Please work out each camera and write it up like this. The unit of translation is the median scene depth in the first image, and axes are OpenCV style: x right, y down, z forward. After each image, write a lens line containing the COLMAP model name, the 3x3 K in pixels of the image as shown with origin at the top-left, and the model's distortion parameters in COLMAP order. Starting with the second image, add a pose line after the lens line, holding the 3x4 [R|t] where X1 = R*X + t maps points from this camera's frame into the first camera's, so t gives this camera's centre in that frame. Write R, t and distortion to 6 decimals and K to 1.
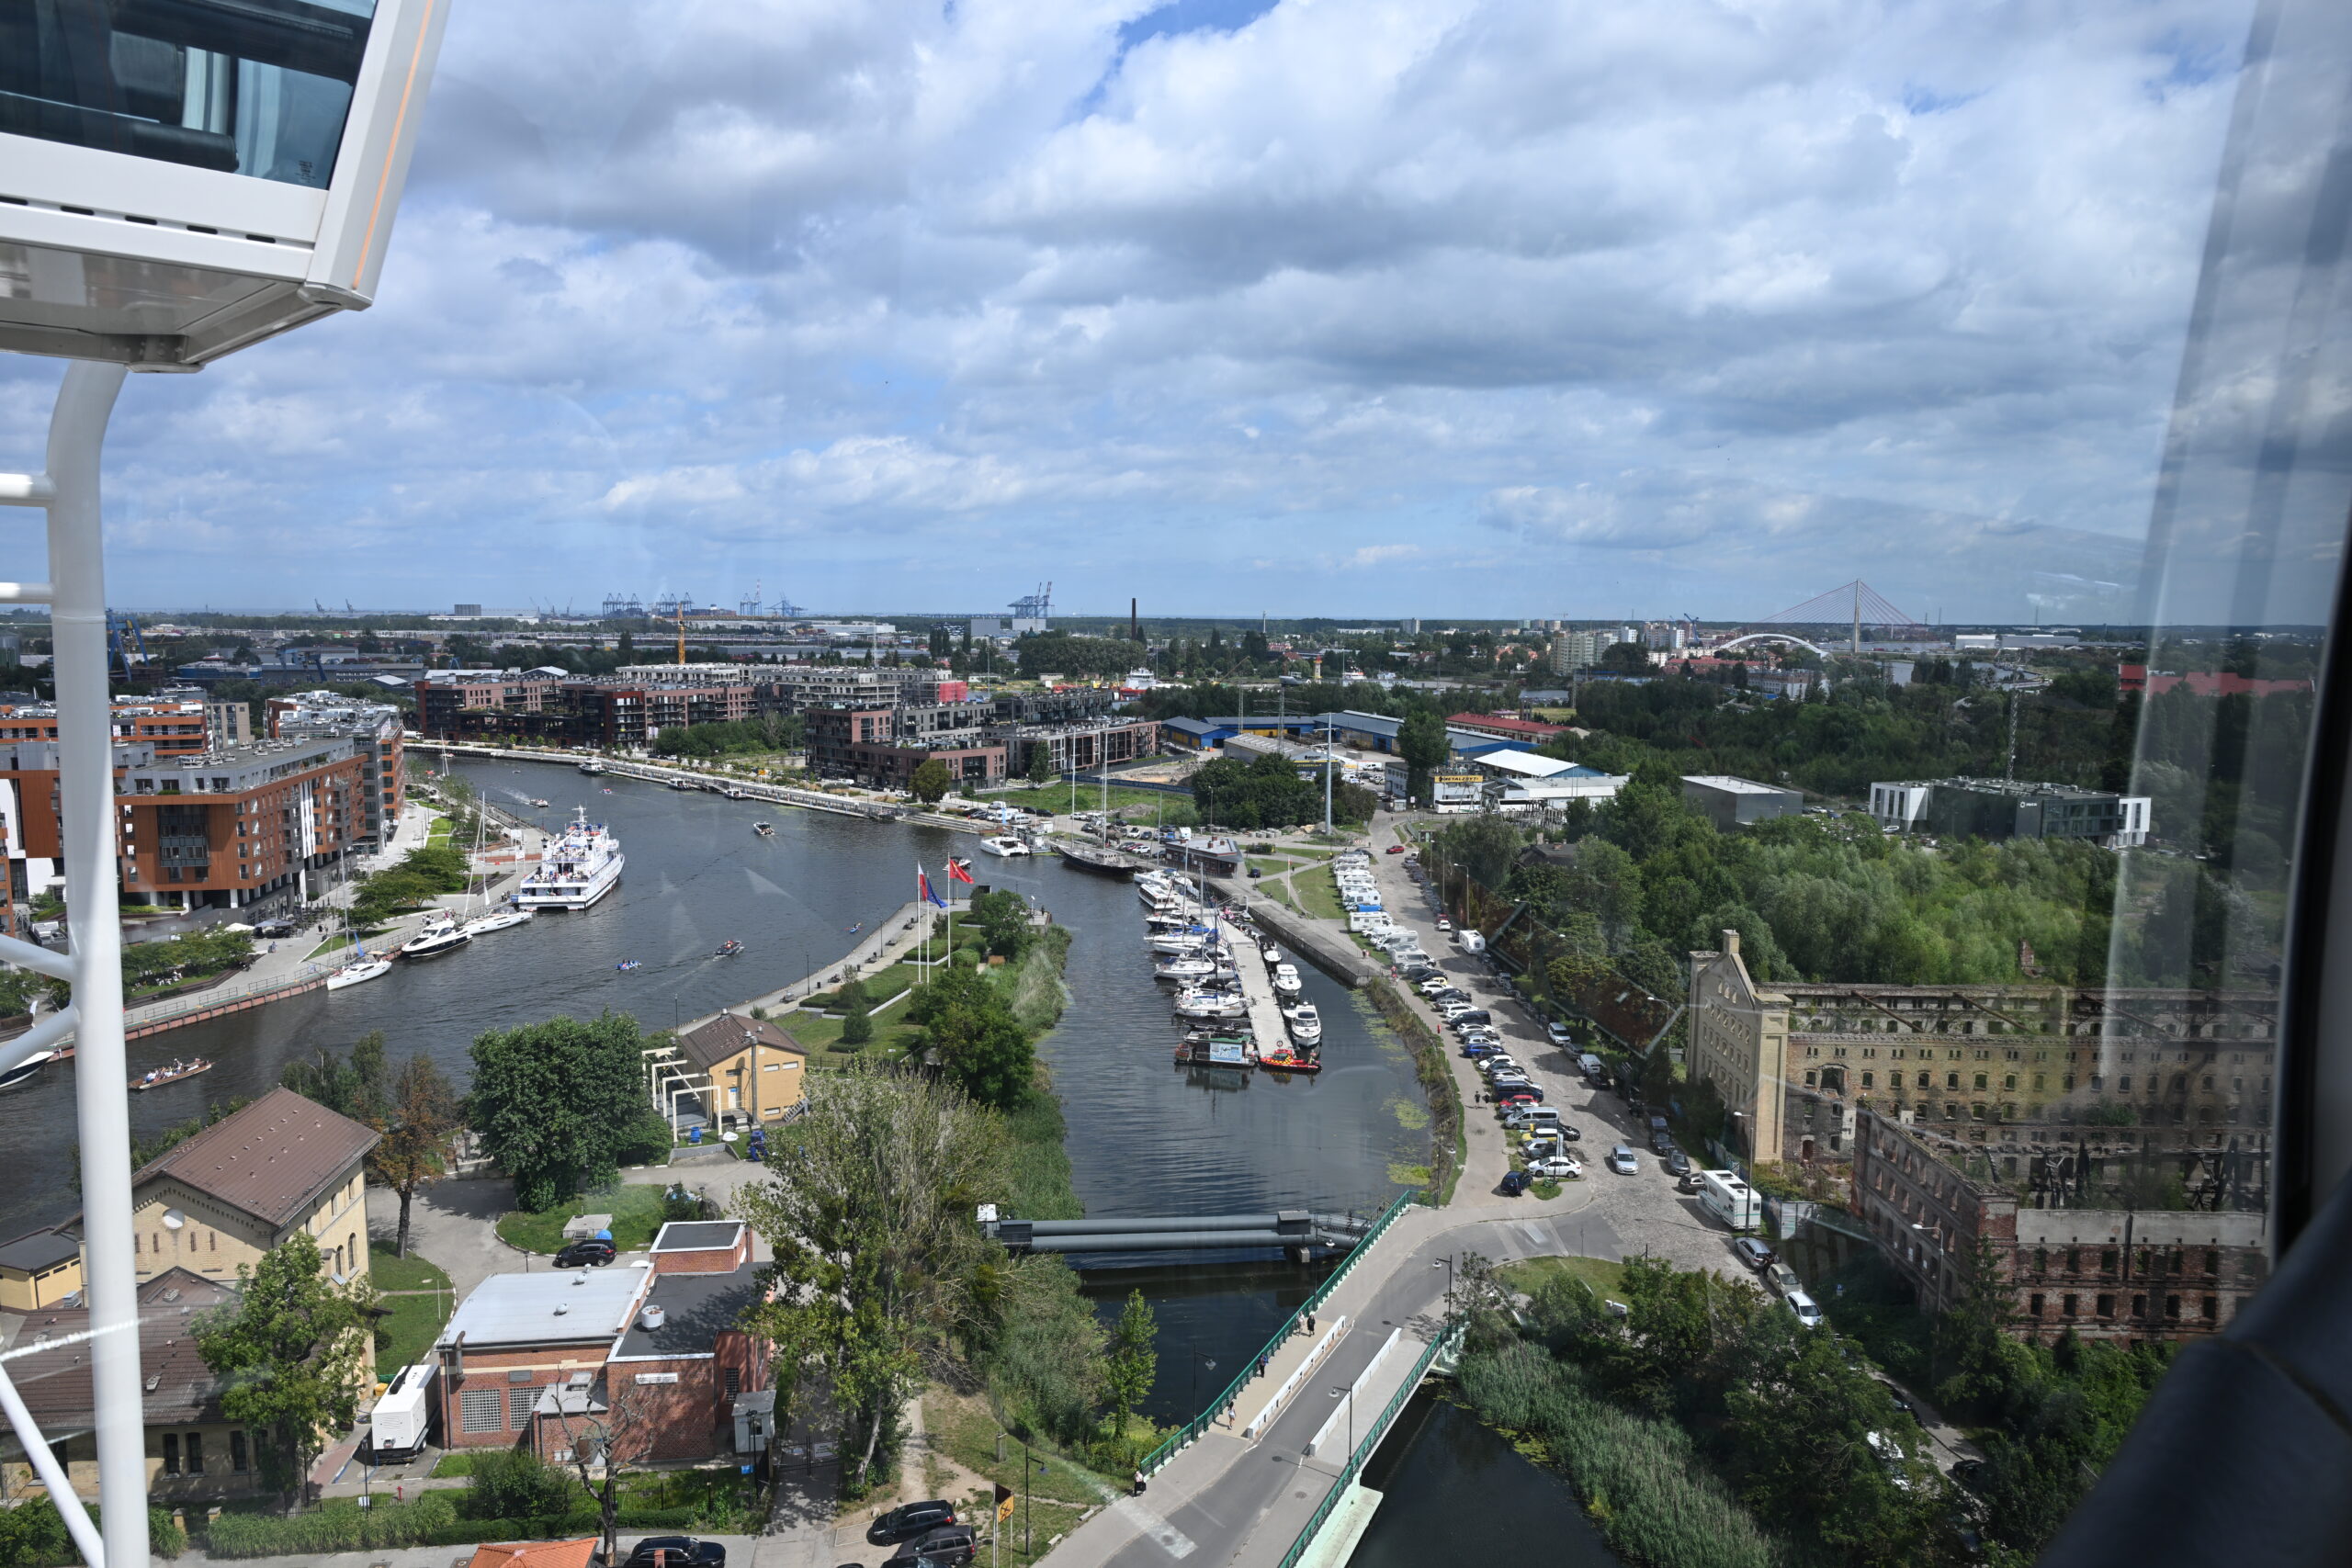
lens RADIAL K [[1562.9, 0, 1184.8], [0, 1562.9, 790.7], [0, 0, 1]] dist [0.009631, -0.009005]
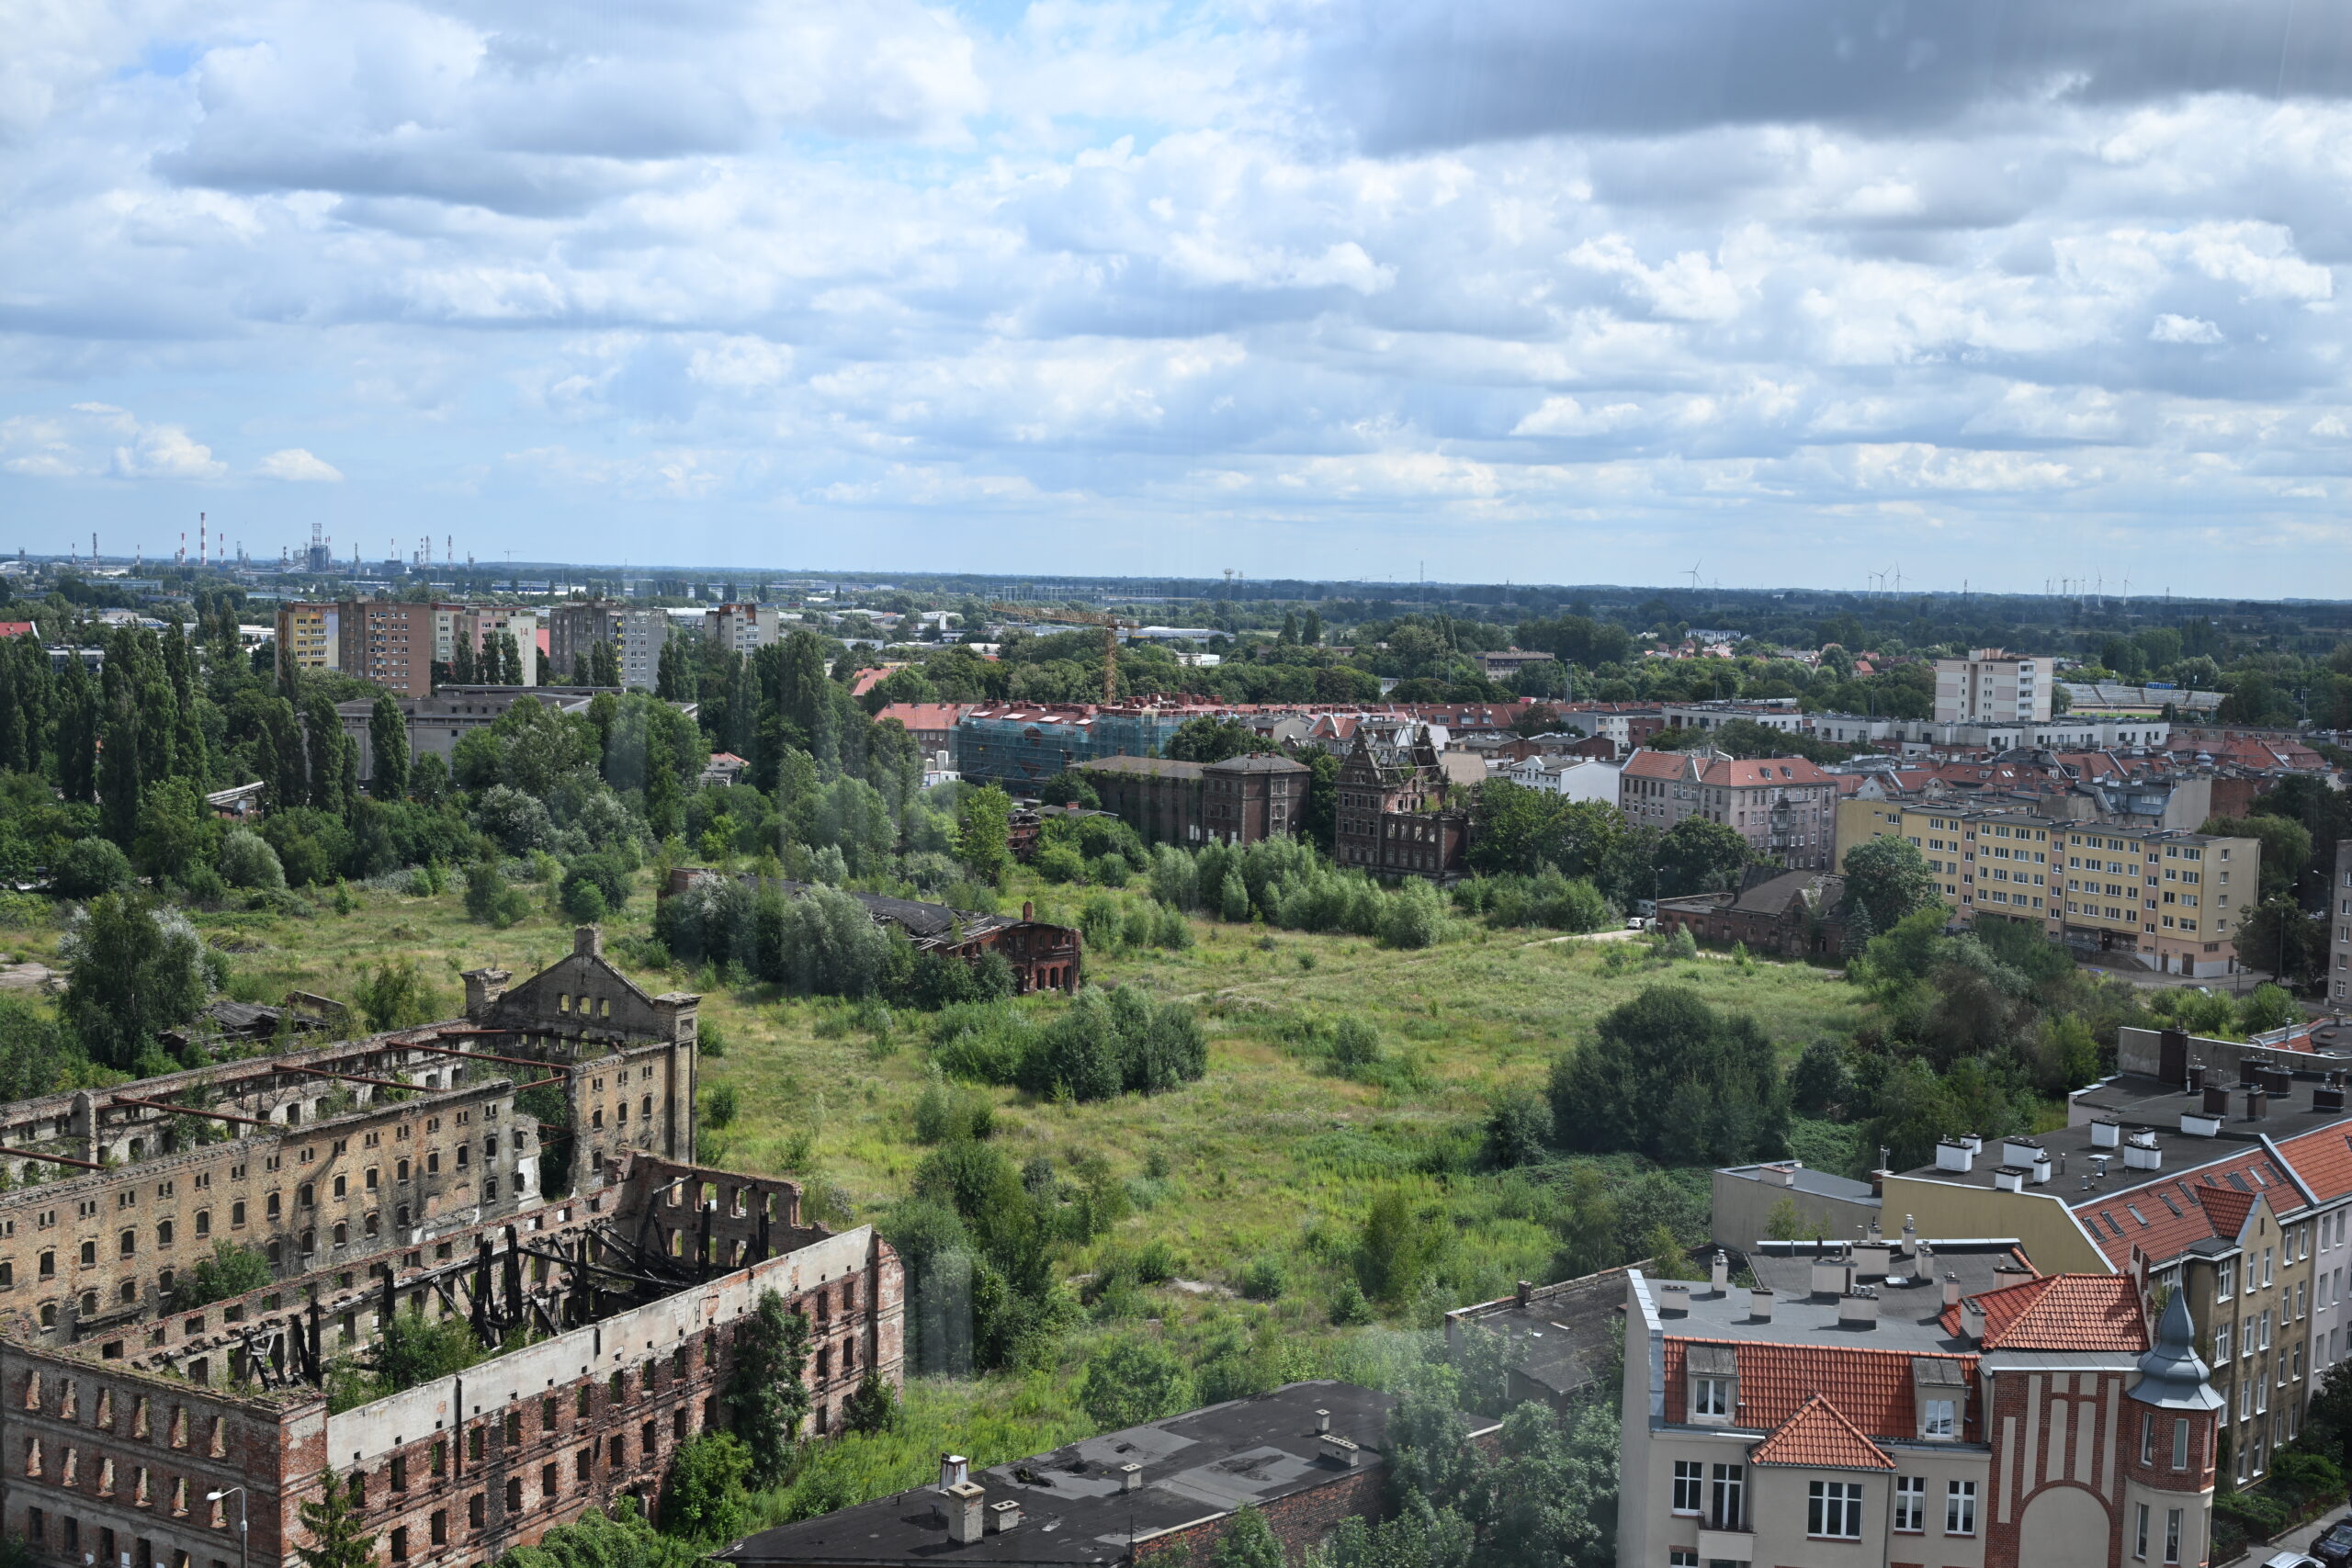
lens RADIAL K [[2593.0, 0, 1182.2], [0, 2593.0, 786.0], [0, 0, 1]] dist [0.013383, 0.003677]
pose [[0.476811, -0.075884, 0.875724, -0.071676], [0.089286, 0.995295, 0.037631, 0.003672], [-0.874460, 0.060247, 0.481343, 0.074369]]
